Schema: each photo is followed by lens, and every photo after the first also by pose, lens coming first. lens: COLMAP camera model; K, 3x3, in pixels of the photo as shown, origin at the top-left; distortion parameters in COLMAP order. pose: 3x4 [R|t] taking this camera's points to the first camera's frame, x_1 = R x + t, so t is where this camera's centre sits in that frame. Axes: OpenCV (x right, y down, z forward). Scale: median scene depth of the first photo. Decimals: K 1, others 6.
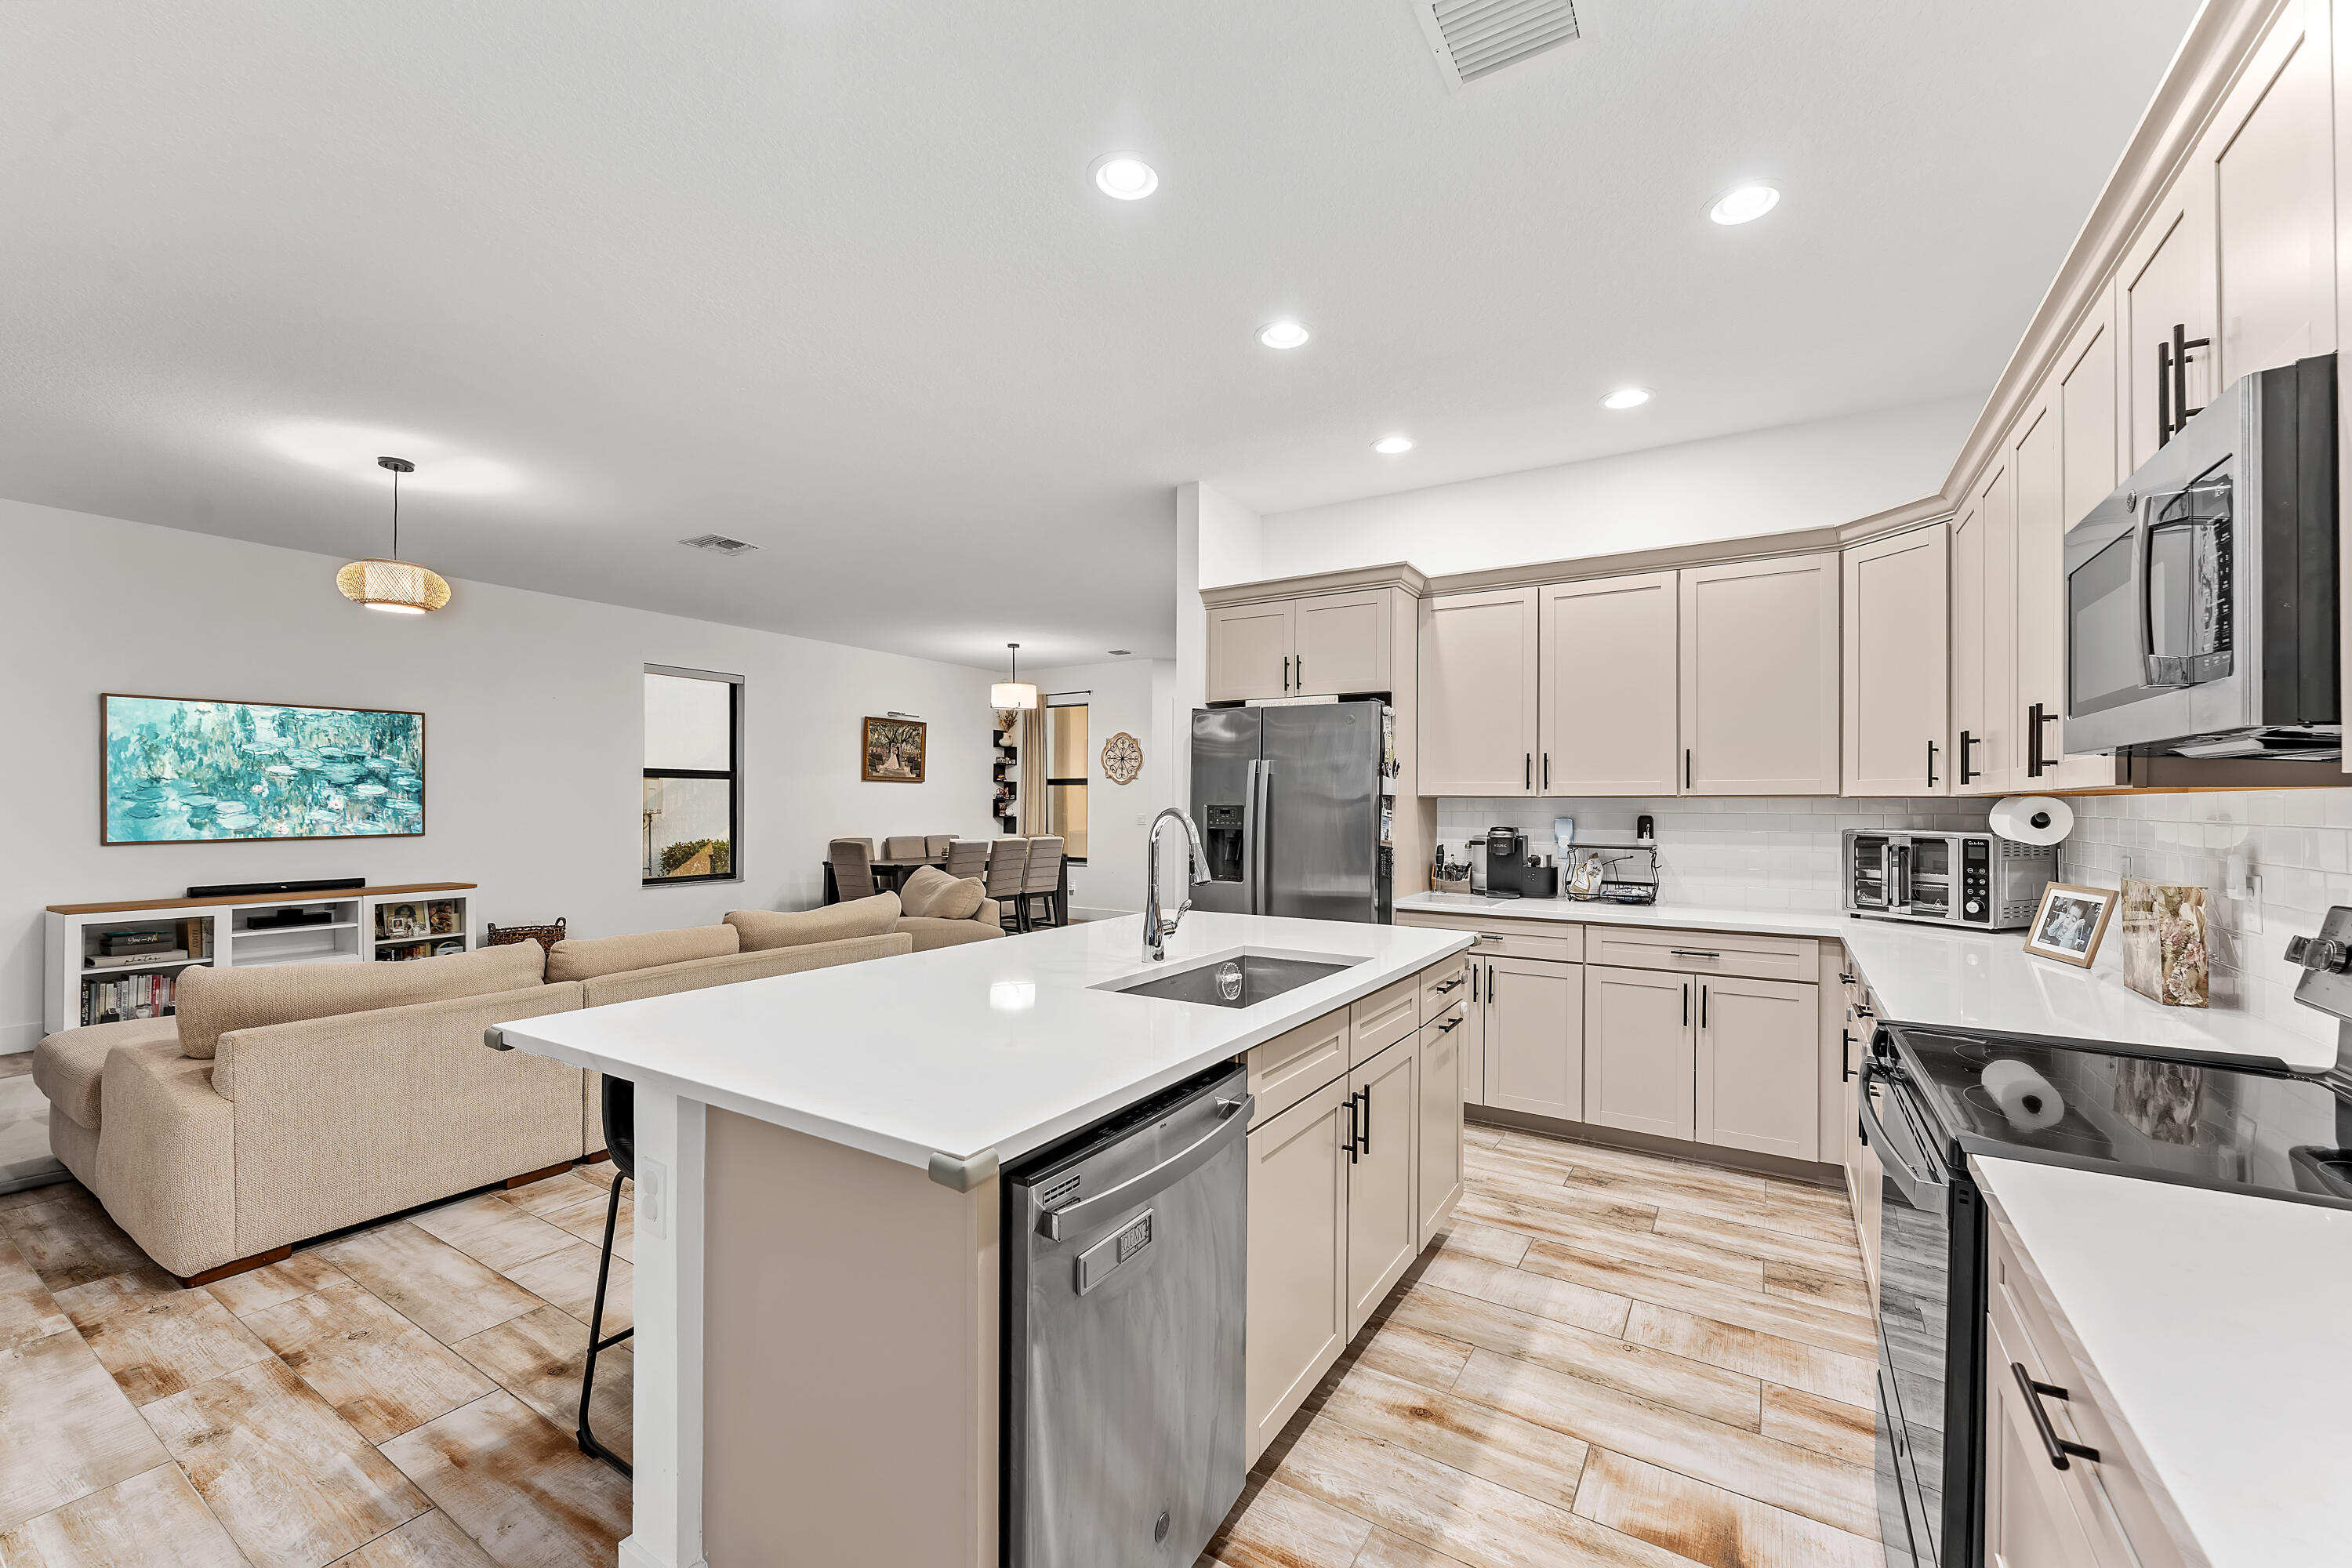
lens RADIAL K [[936.3, 0, 1181.5], [0, 936.3, 801.3], [0, 0, 1]] dist [-0.000535, 0.000248]
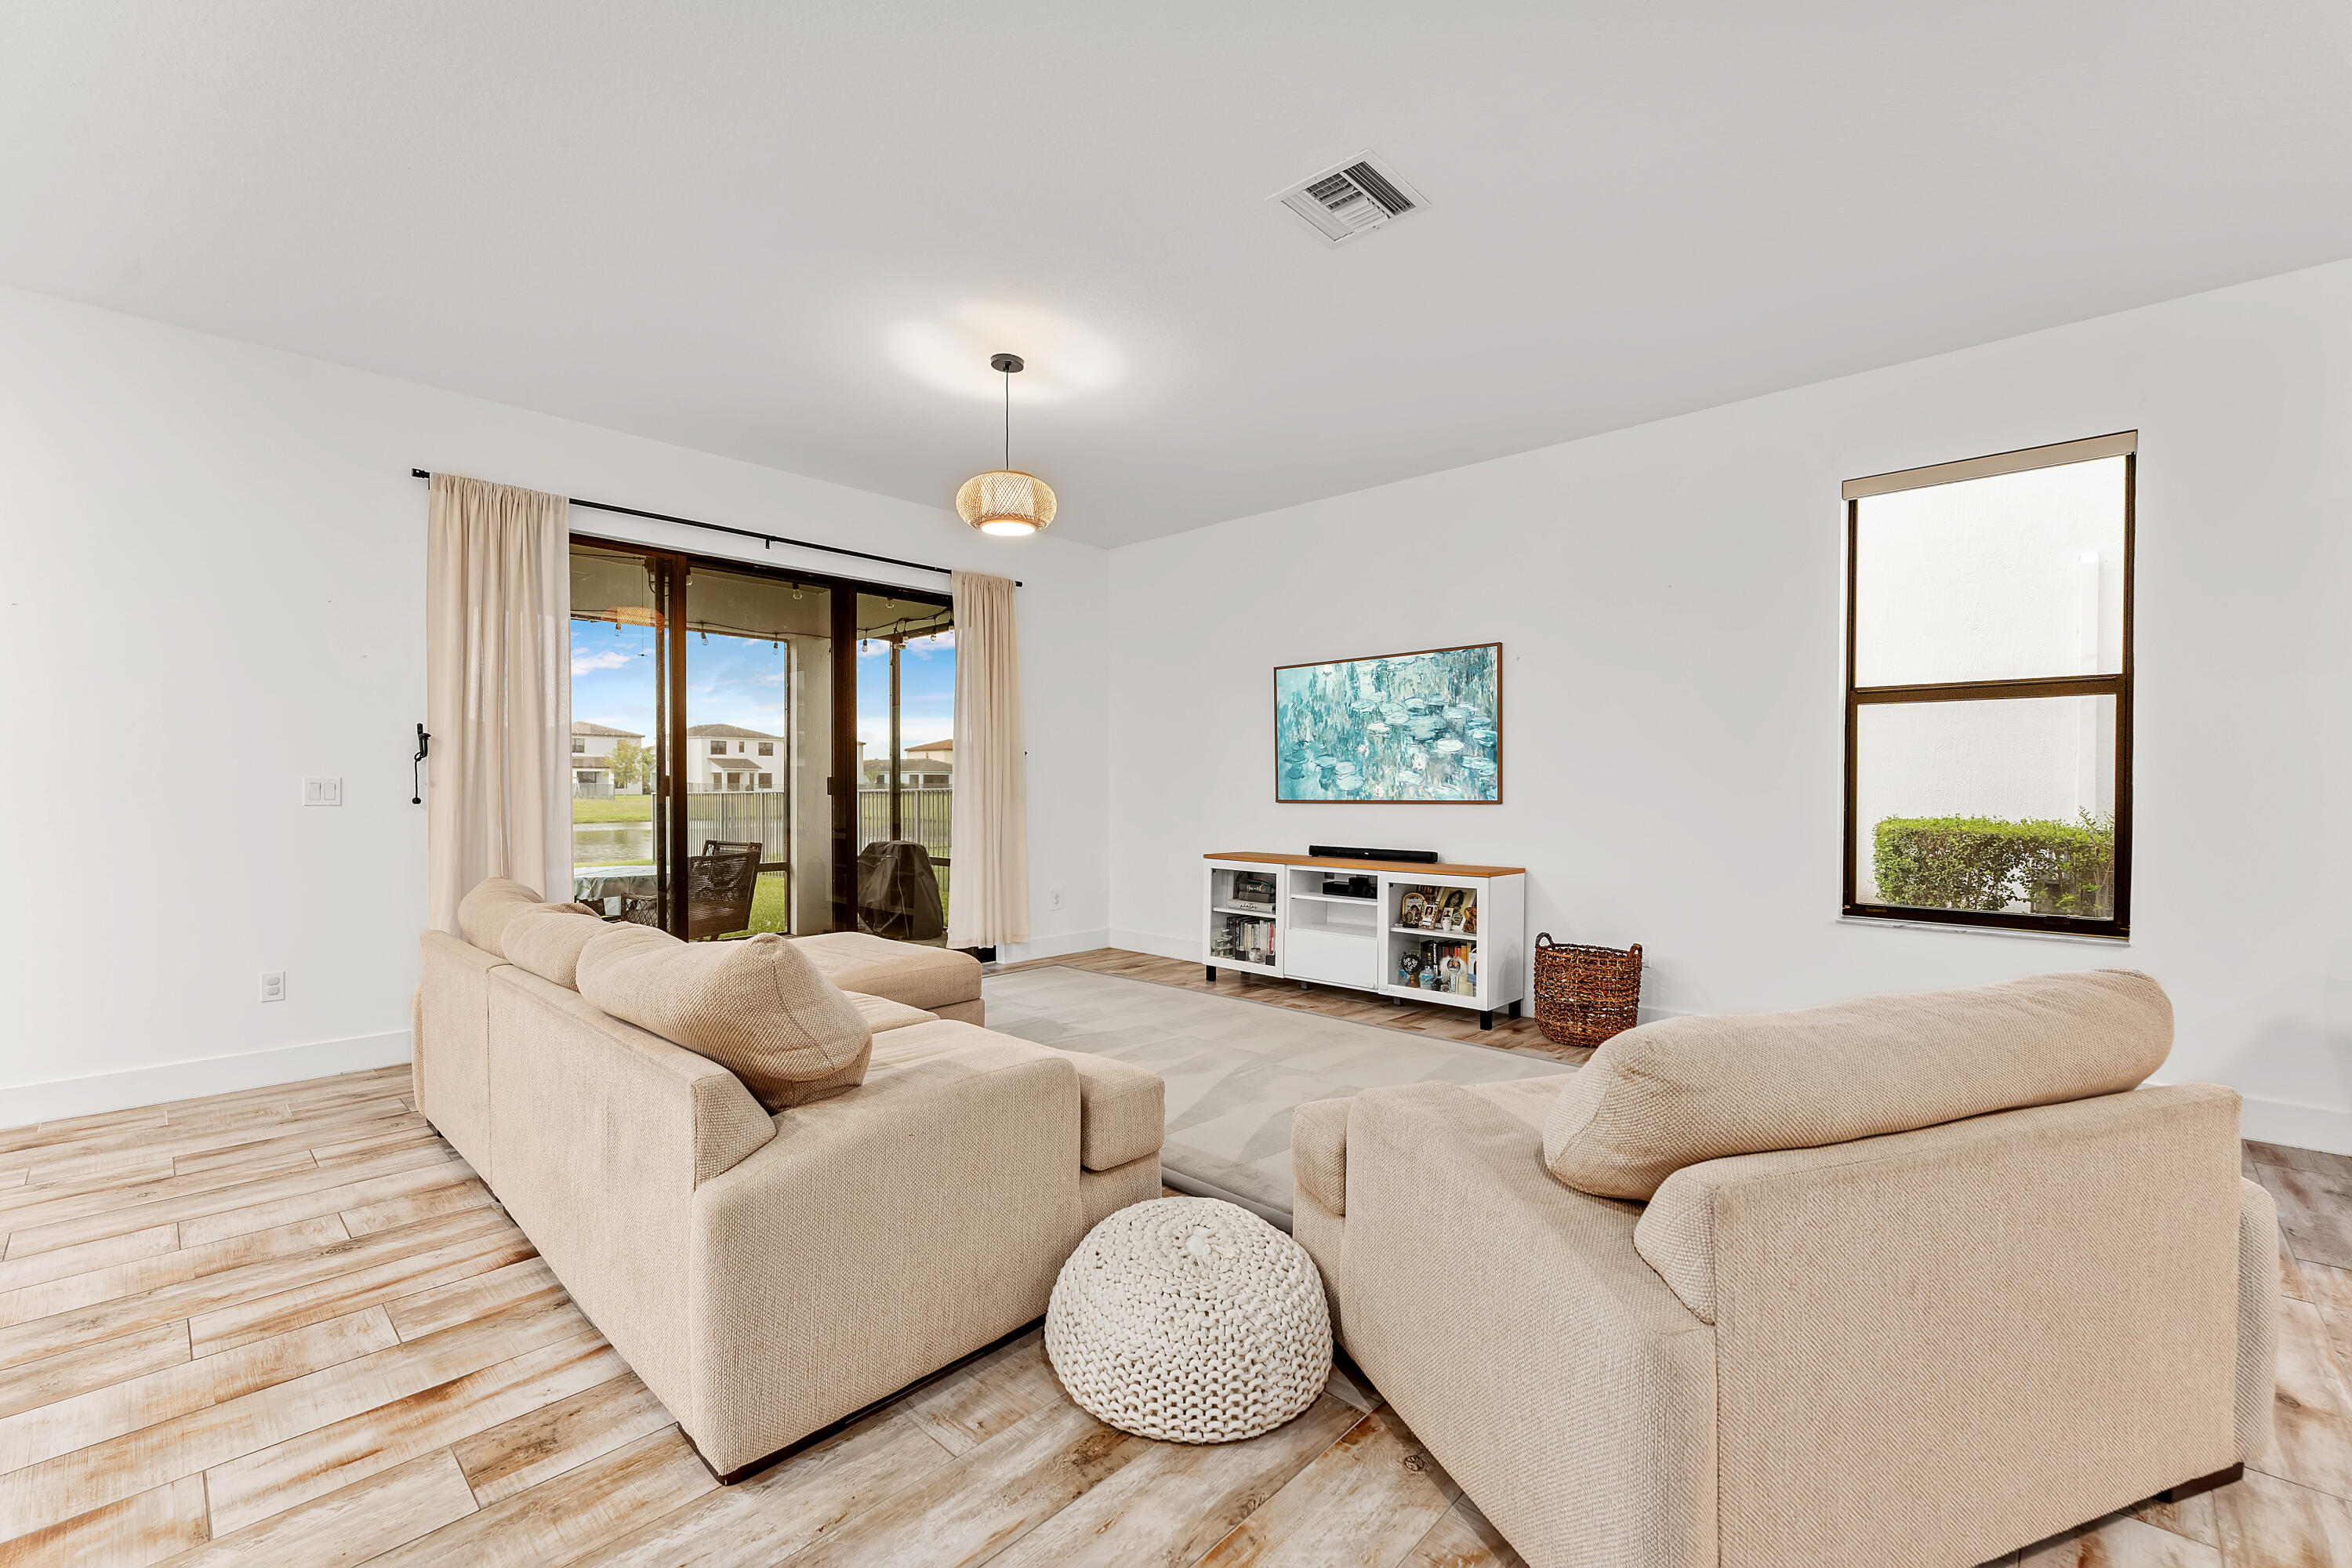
lens RADIAL K [[979.8, 0, 1176.0], [0, 979.8, 784.0], [0, 0, 1]] dist [0.000653, -0.000034]
pose [[-0.192915, -0.005384, -0.981201, 0.026458], [-0.001176, 0.999985, -0.005256, 0.028159], [0.981215, 0.000140, -0.192919, 1.004050]]
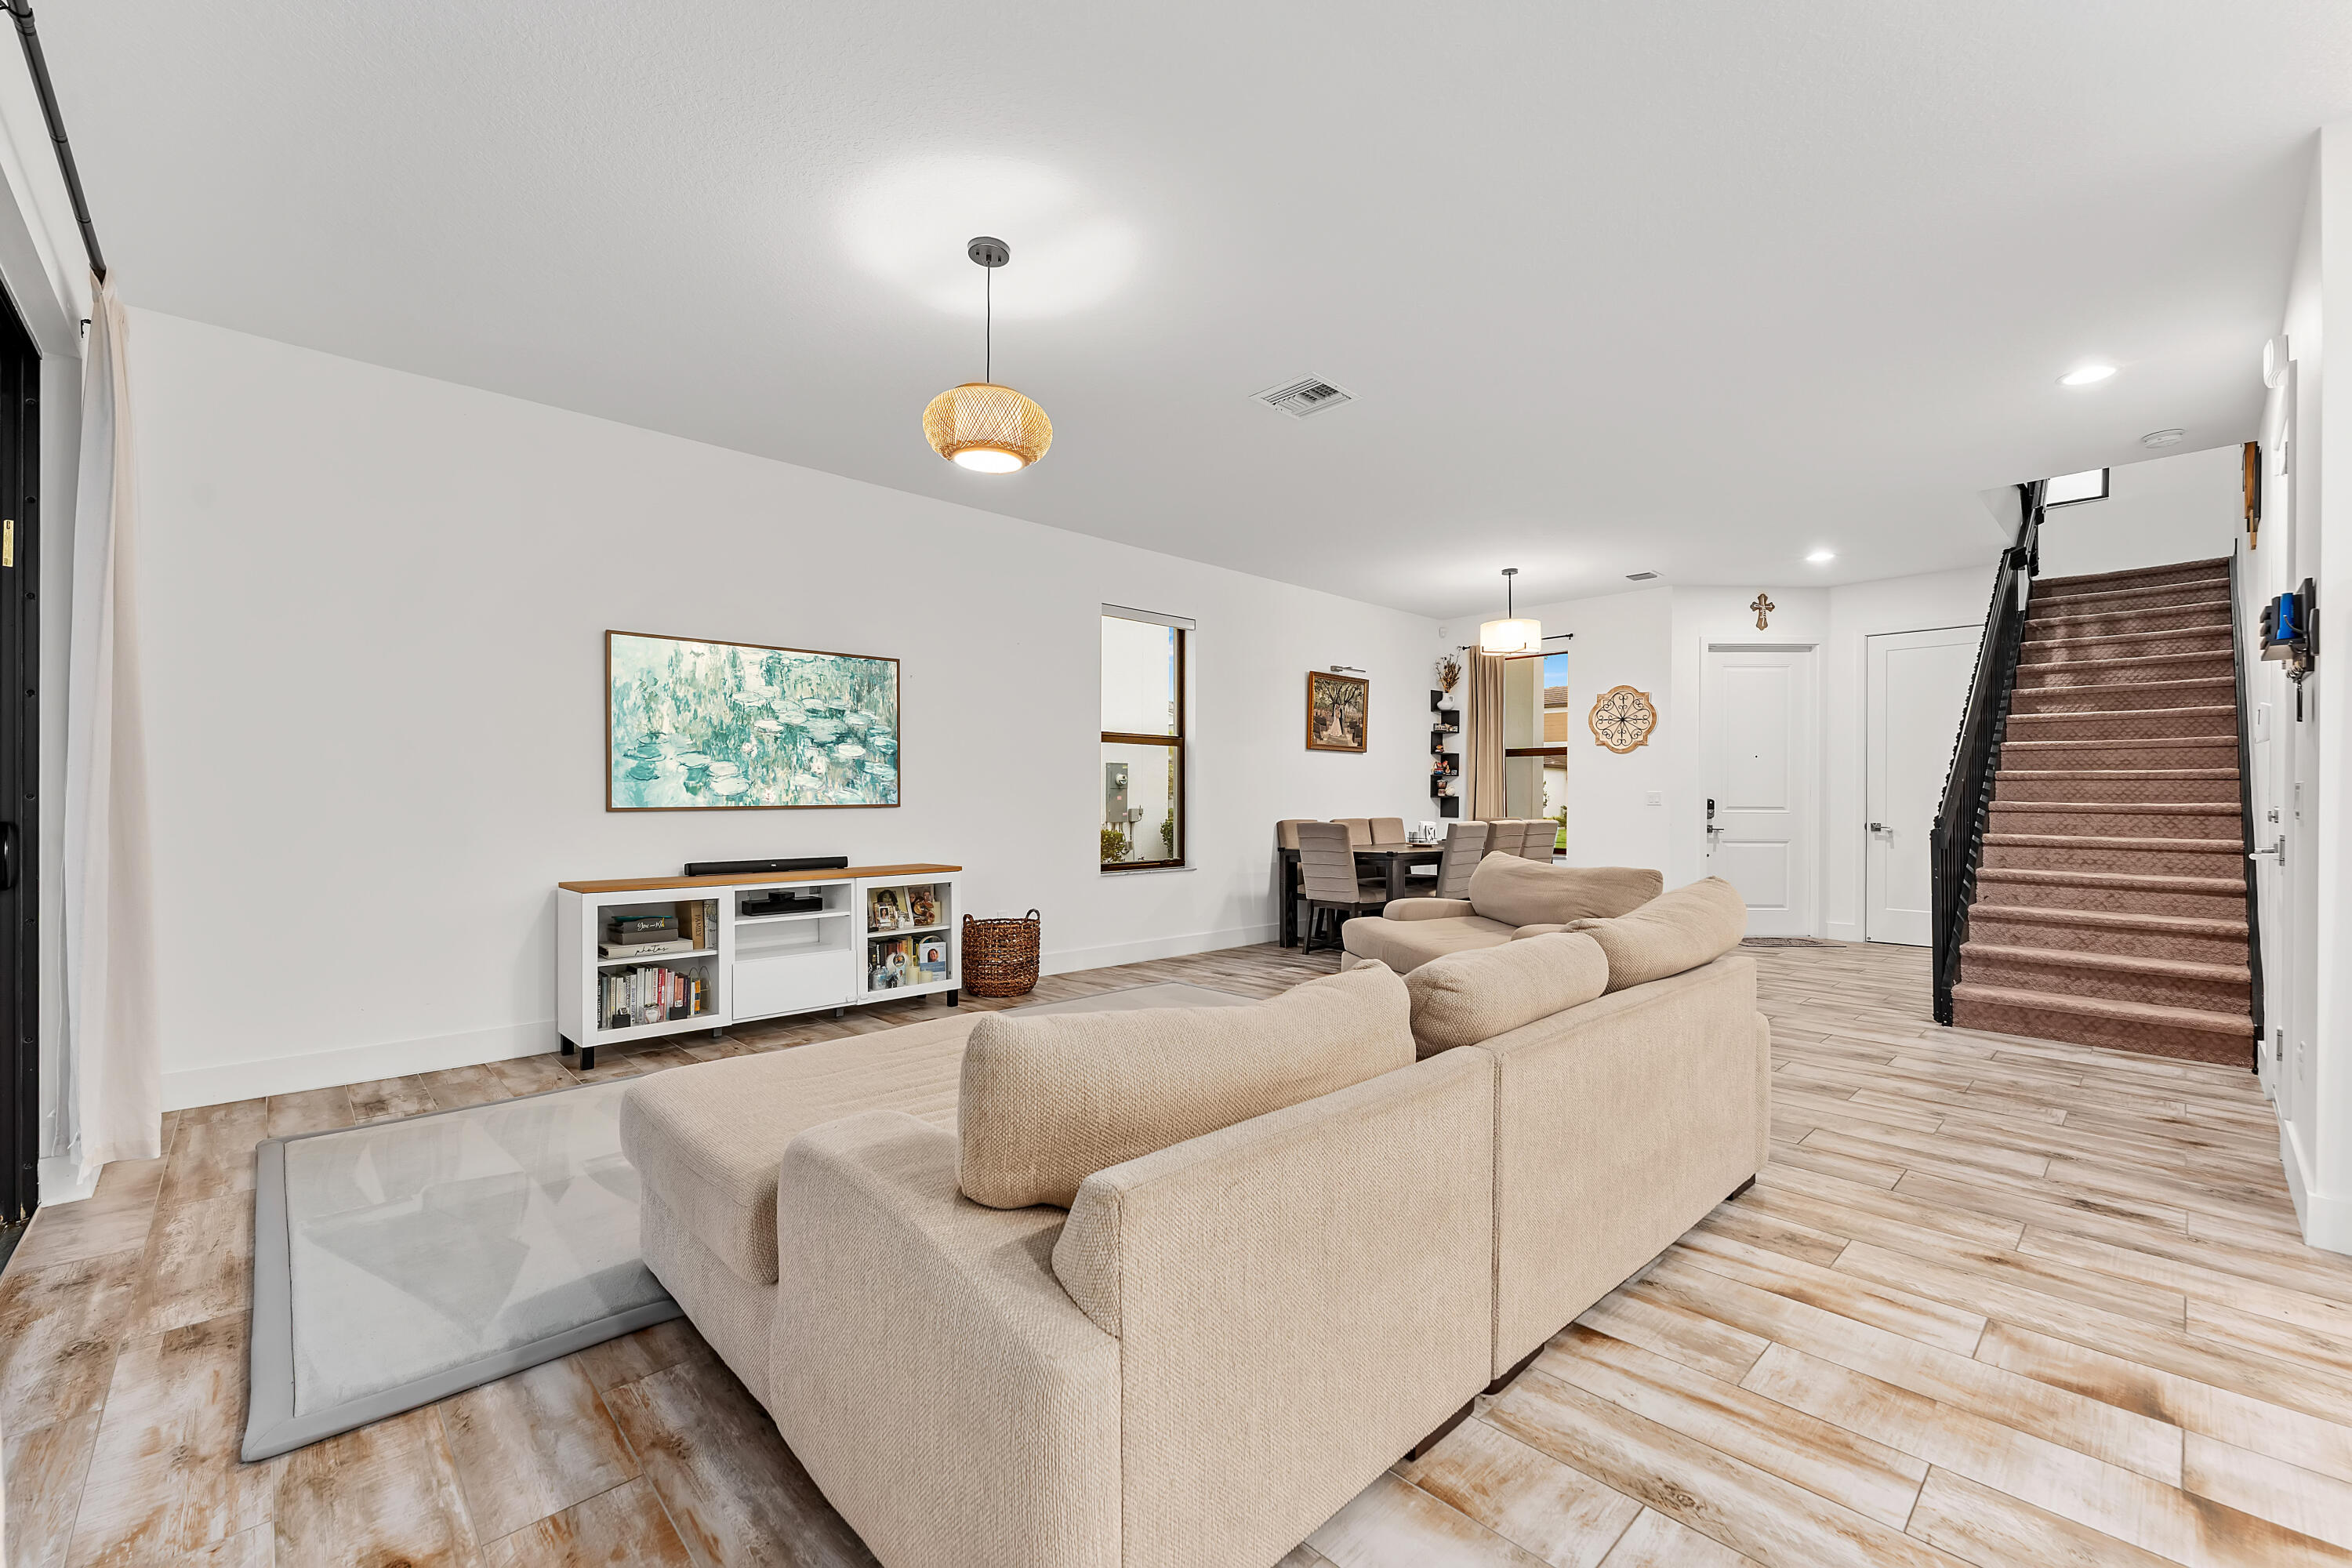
lens RADIAL K [[965.6, 0, 1186.3], [0, 965.6, 802.9], [0, 0, 1]] dist [-0.001275, -0.000229]
pose [[0.969842, 0.000443, -0.243734, -0.396058], [0.001366, 0.999973, 0.007255, 0.030408], [0.243731, -0.007369, 0.969815, 0.259178]]
